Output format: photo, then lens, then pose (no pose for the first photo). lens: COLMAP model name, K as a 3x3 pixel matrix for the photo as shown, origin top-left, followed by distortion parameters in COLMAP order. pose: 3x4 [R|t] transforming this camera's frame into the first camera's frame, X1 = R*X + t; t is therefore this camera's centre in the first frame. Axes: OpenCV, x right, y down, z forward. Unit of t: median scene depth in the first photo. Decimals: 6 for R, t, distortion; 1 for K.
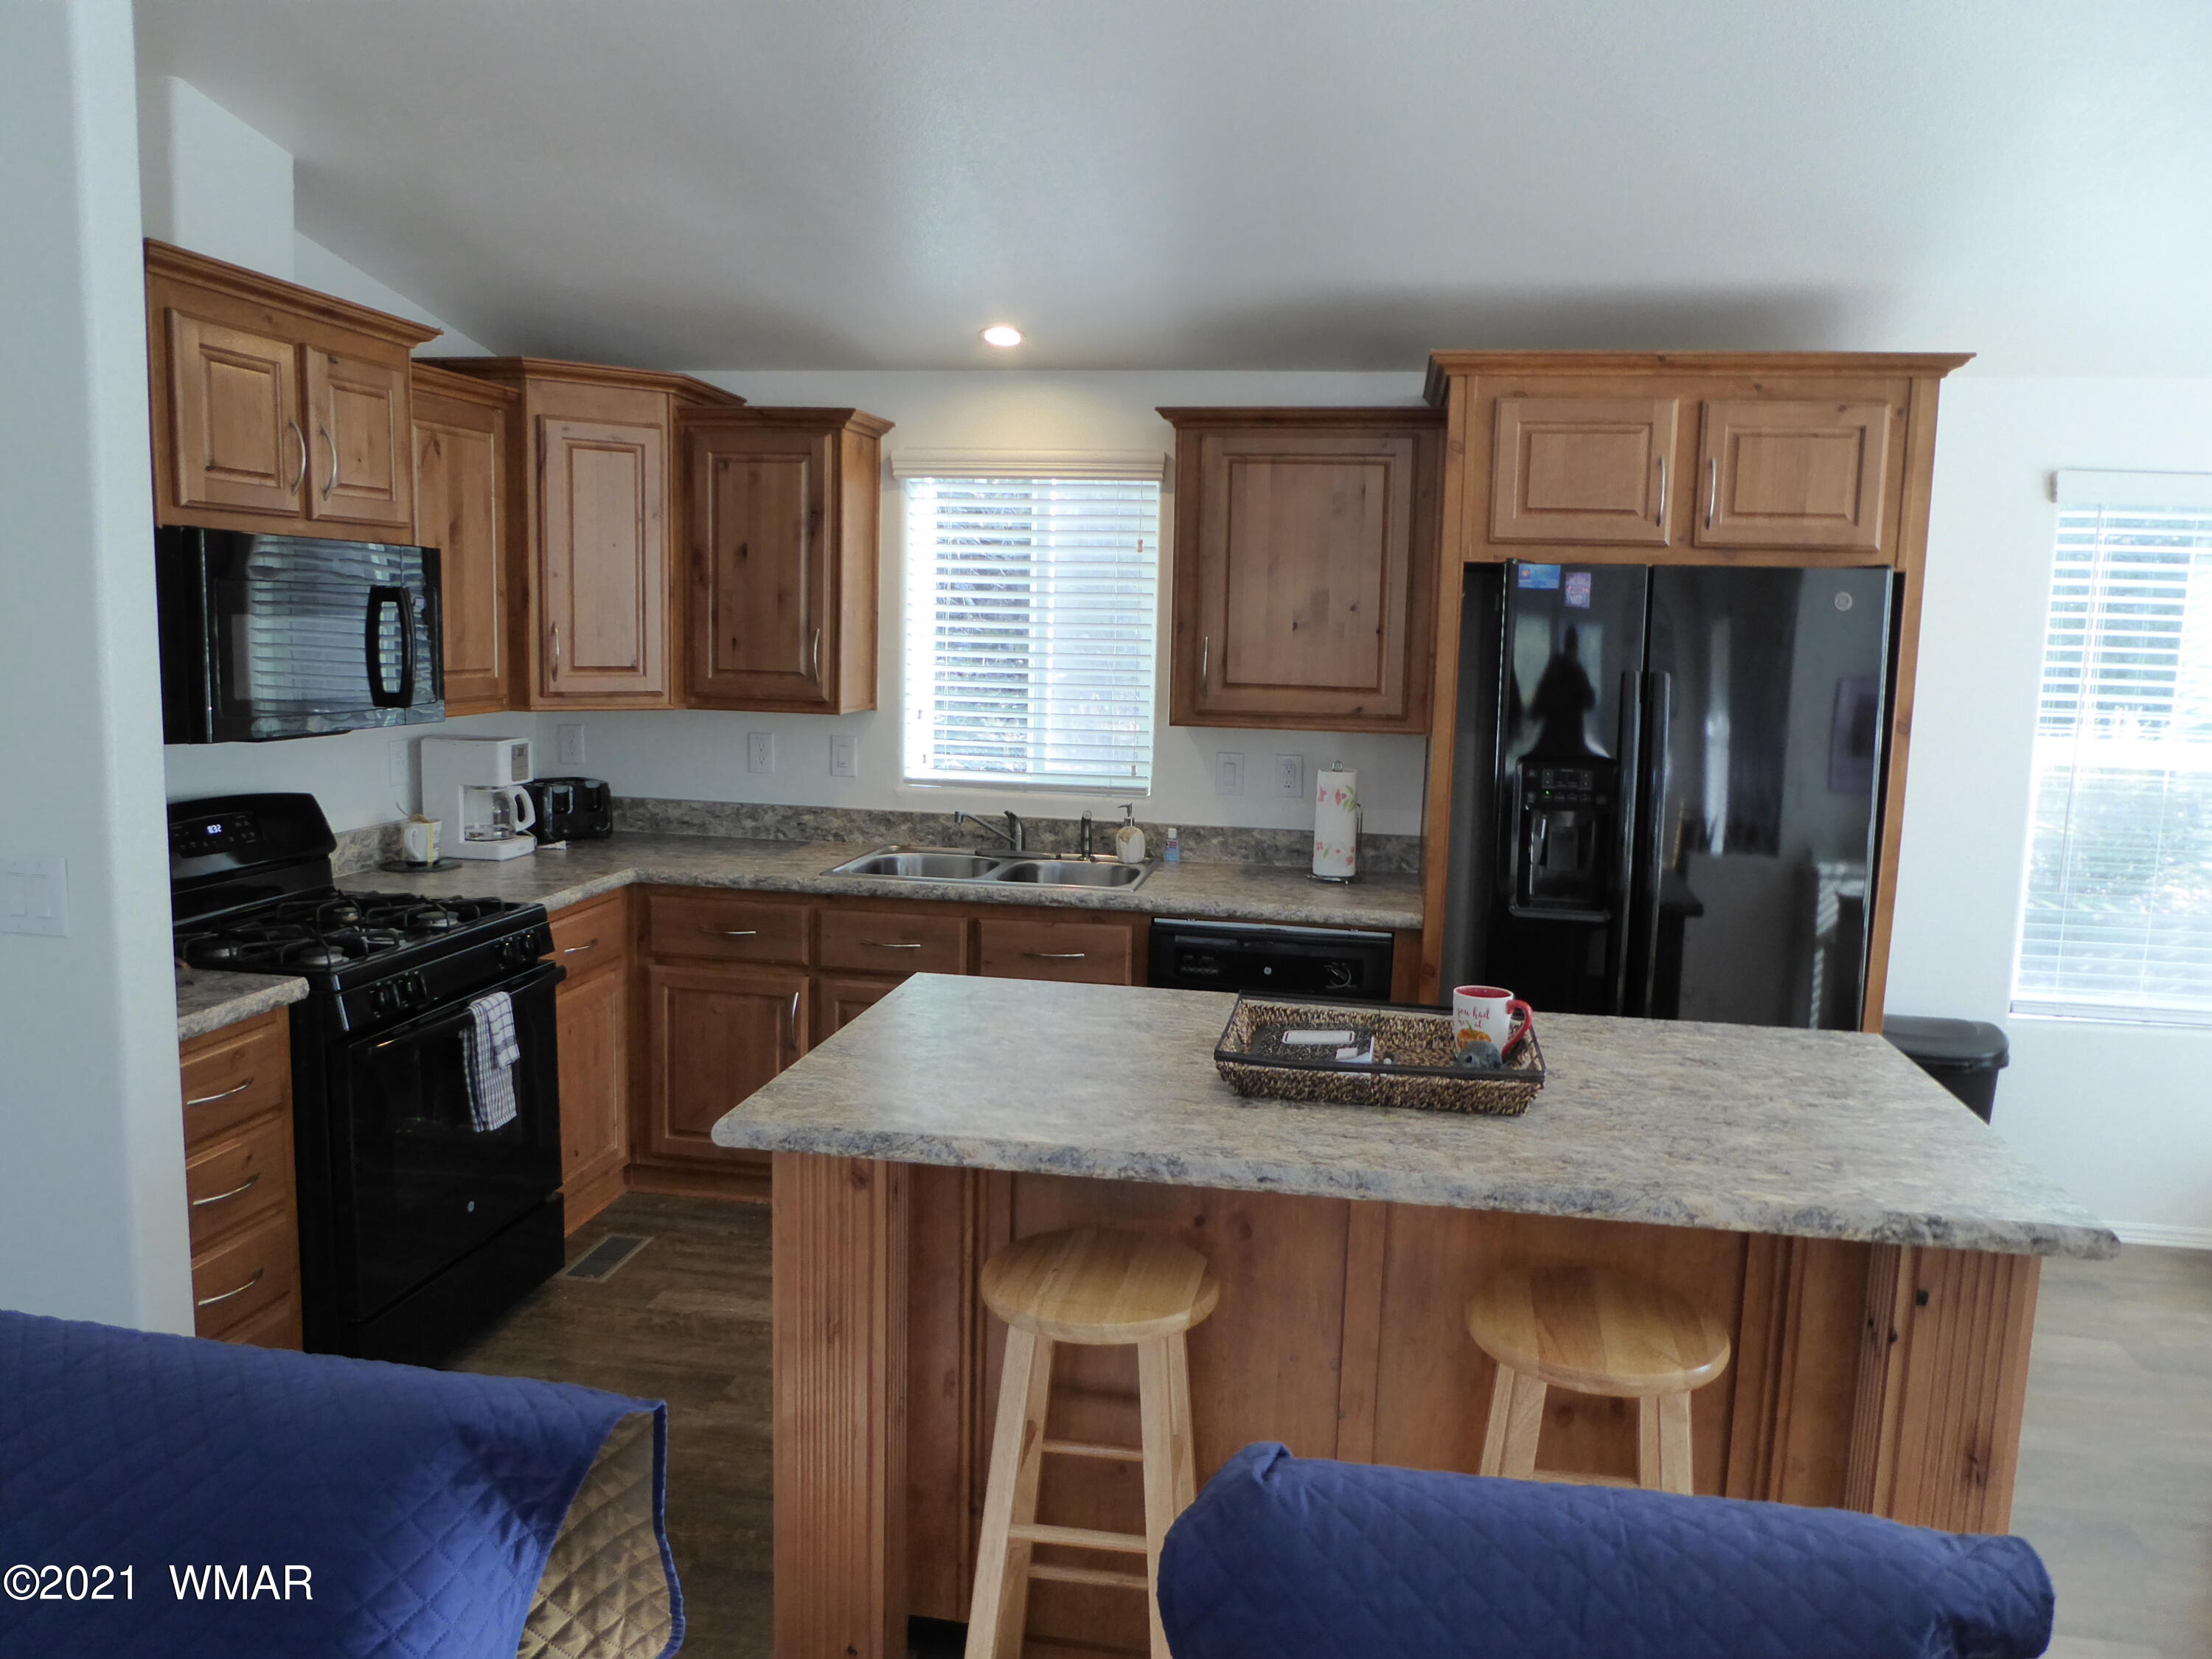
lens RADIAL K [[1585.4, 0, 1116.2], [0, 1585.4, 819.3], [0, 0, 1]] dist [-0.033631, 0.004022]
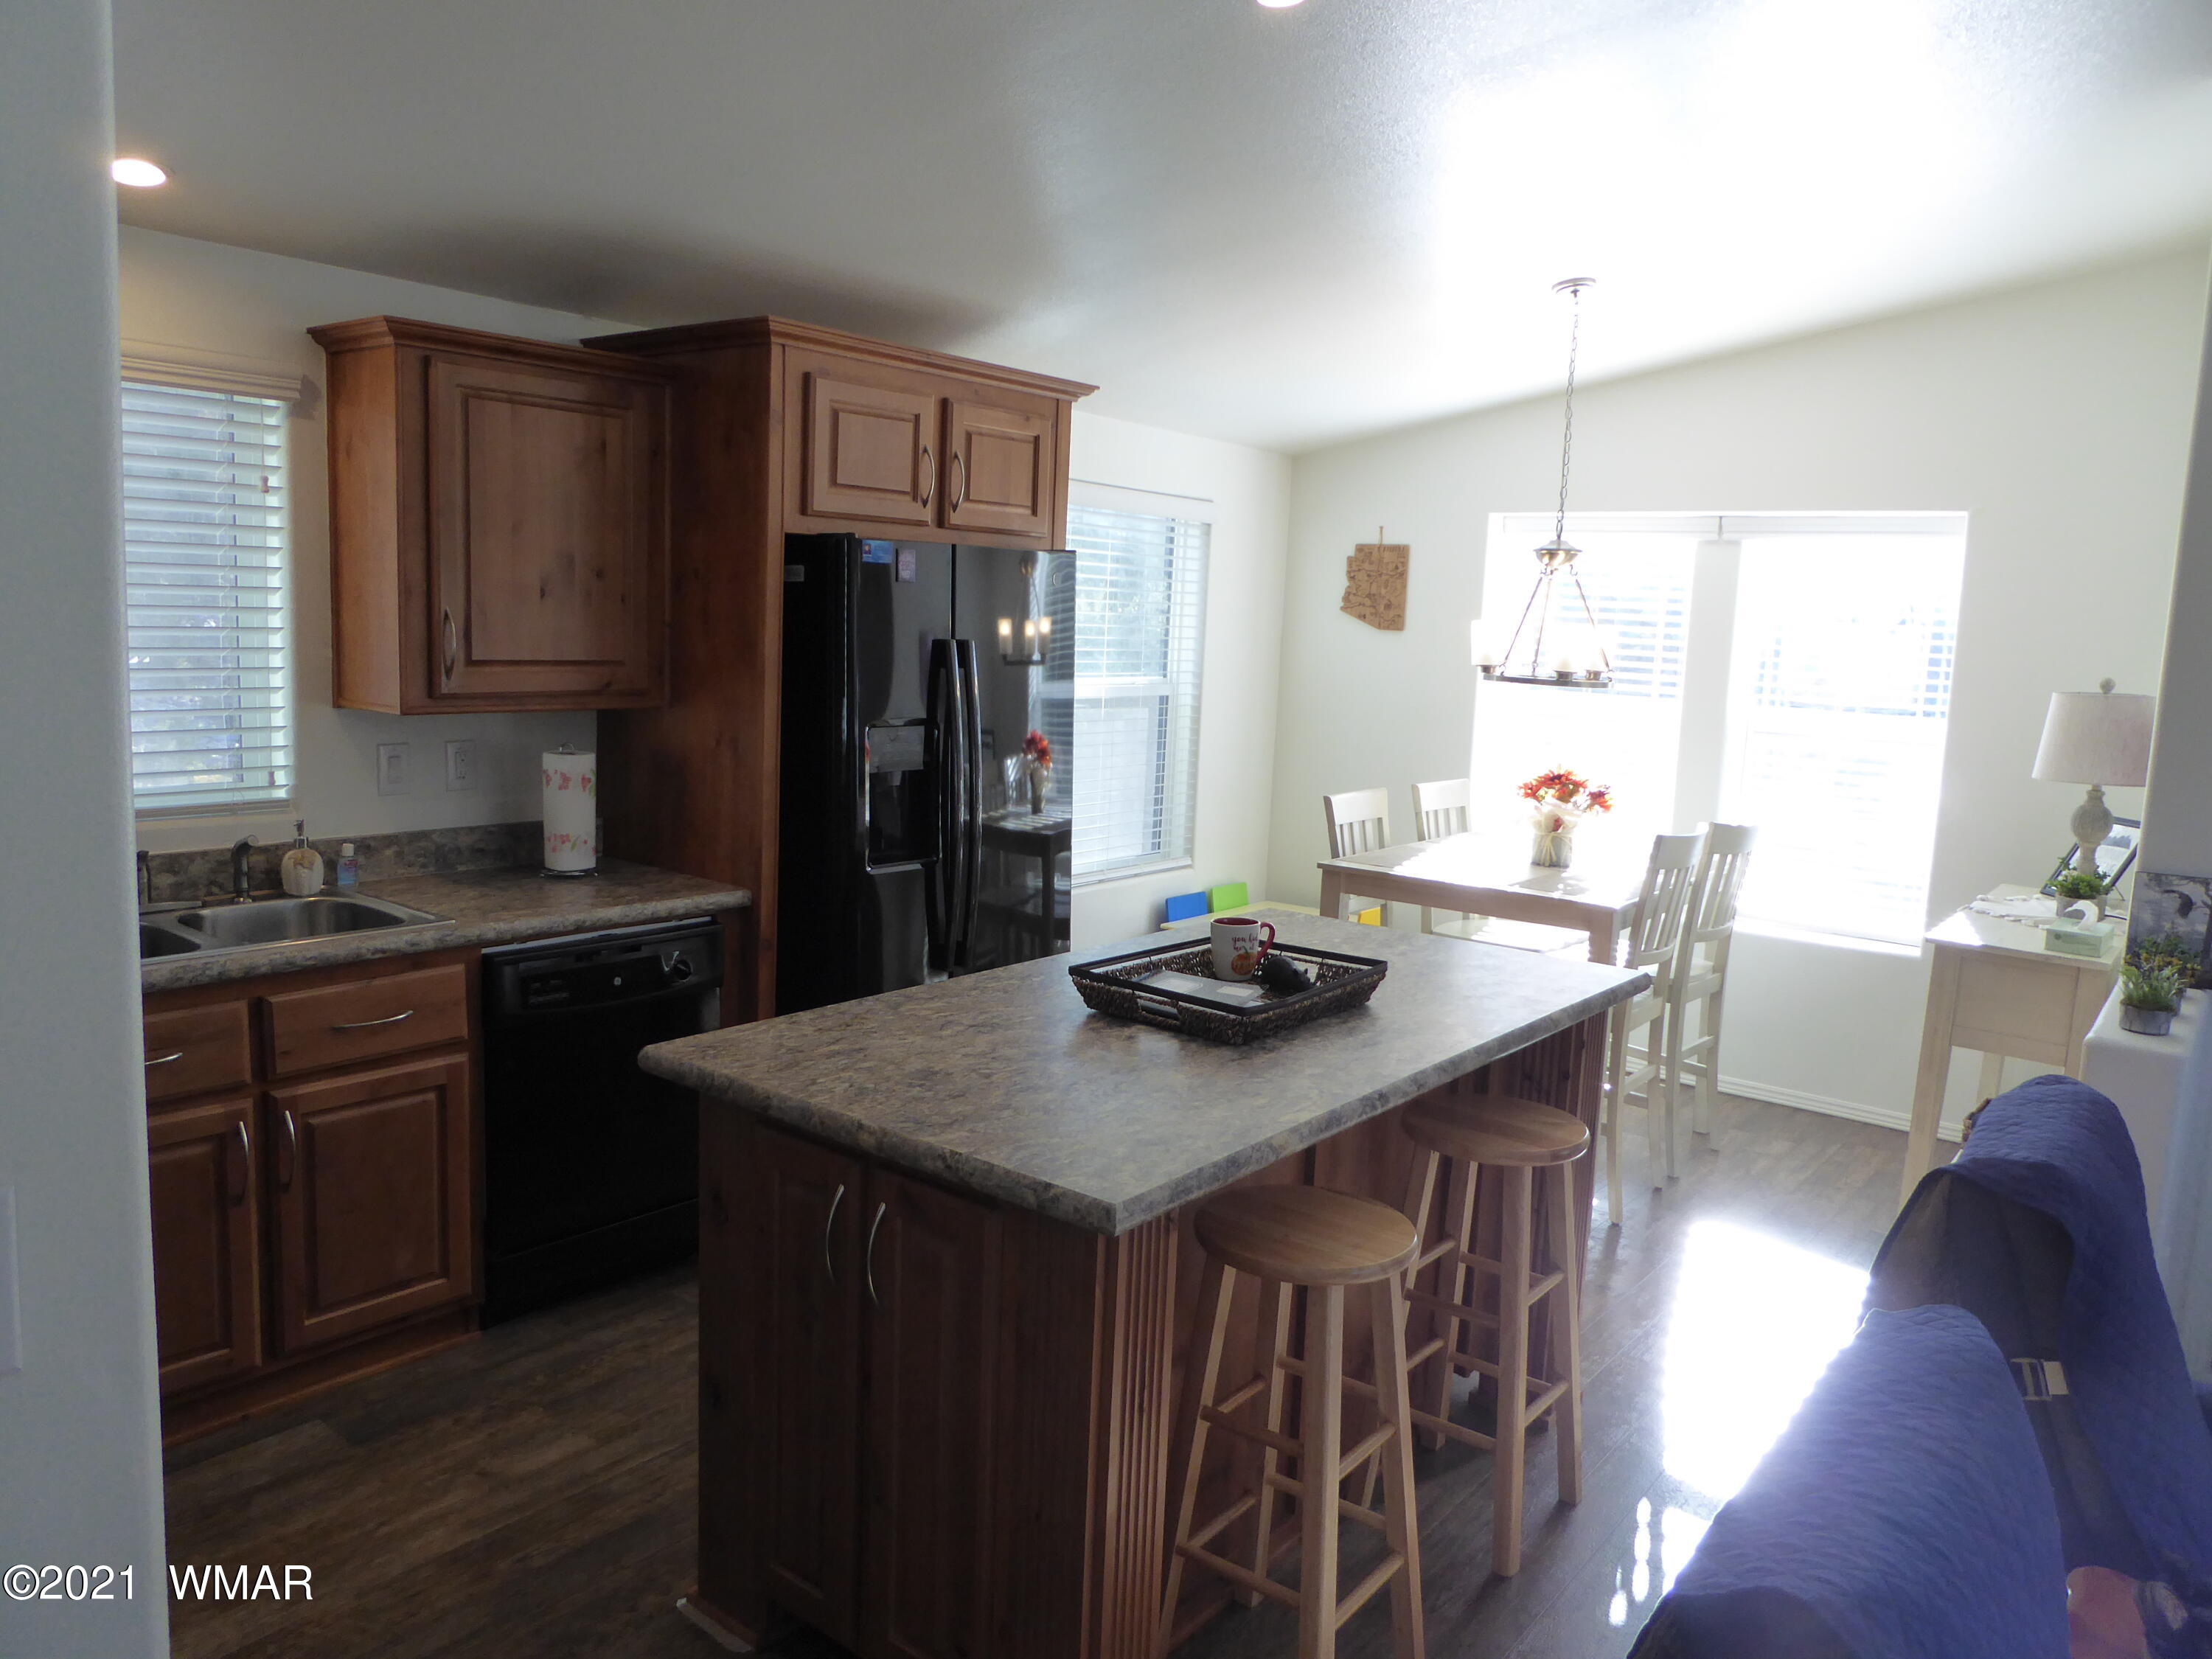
lens RADIAL K [[1585.4, 0, 1117.6], [0, 1585.4, 839.0], [0, 0, 1]] dist [-0.033631, 0.004022]
pose [[0.476336, -0.131475, 0.869378, -0.509833], [0.082322, 0.991083, 0.104775, -0.052014], [-0.875401, 0.021661, 0.482911, 0.299860]]
